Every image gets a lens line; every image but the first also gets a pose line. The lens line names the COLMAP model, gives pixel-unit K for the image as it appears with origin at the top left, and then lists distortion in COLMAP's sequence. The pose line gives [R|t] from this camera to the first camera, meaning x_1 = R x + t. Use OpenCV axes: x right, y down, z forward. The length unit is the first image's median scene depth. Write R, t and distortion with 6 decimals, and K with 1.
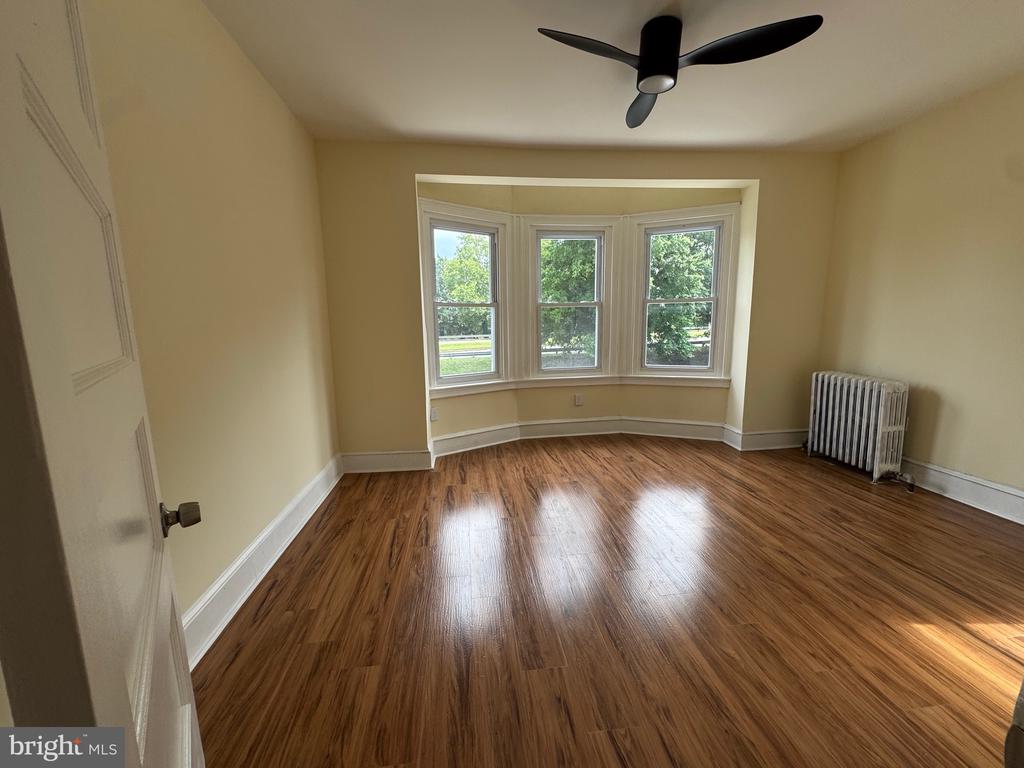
lens RADIAL K [[407.0, 0, 511.5], [0, 407.0, 378.1], [0, 0, 1]] dist [0.002767, 0.000498]
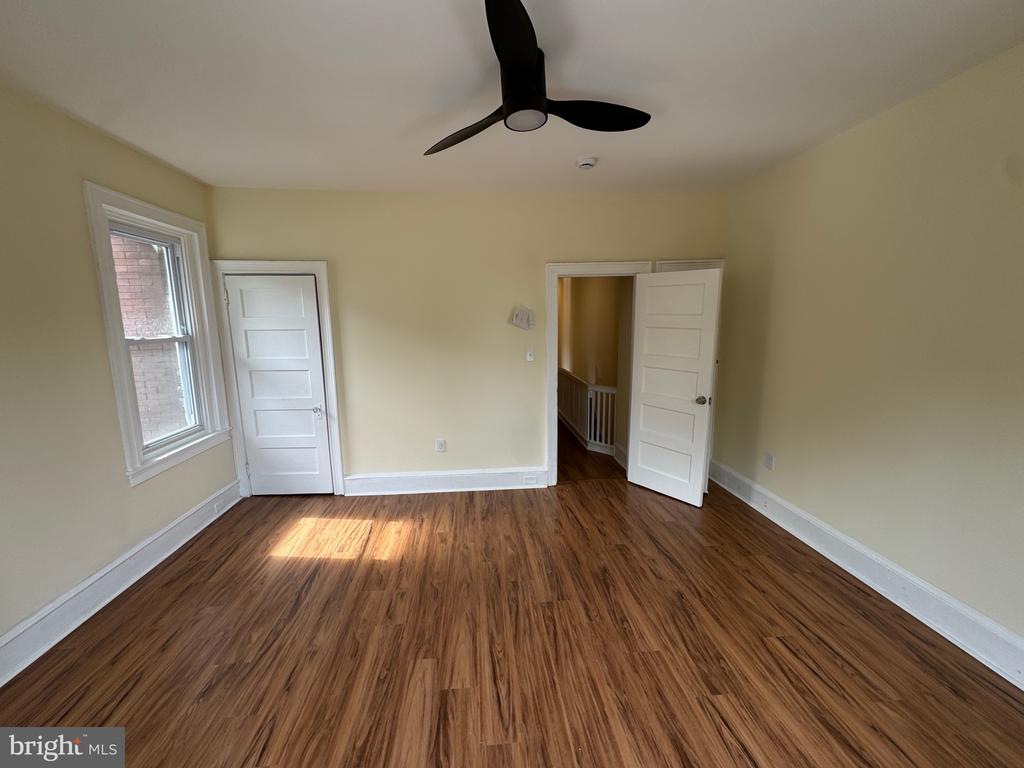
lens RADIAL K [[407.0, 0, 510.5], [0, 407.0, 382.2], [0, 0, 1]] dist [0.002767, 0.000498]
pose [[-0.999164, 0.024896, 0.032413, 0.417843], [0.033334, 0.955291, 0.293781, -0.498012], [-0.023650, 0.294616, -0.955323, 2.250540]]
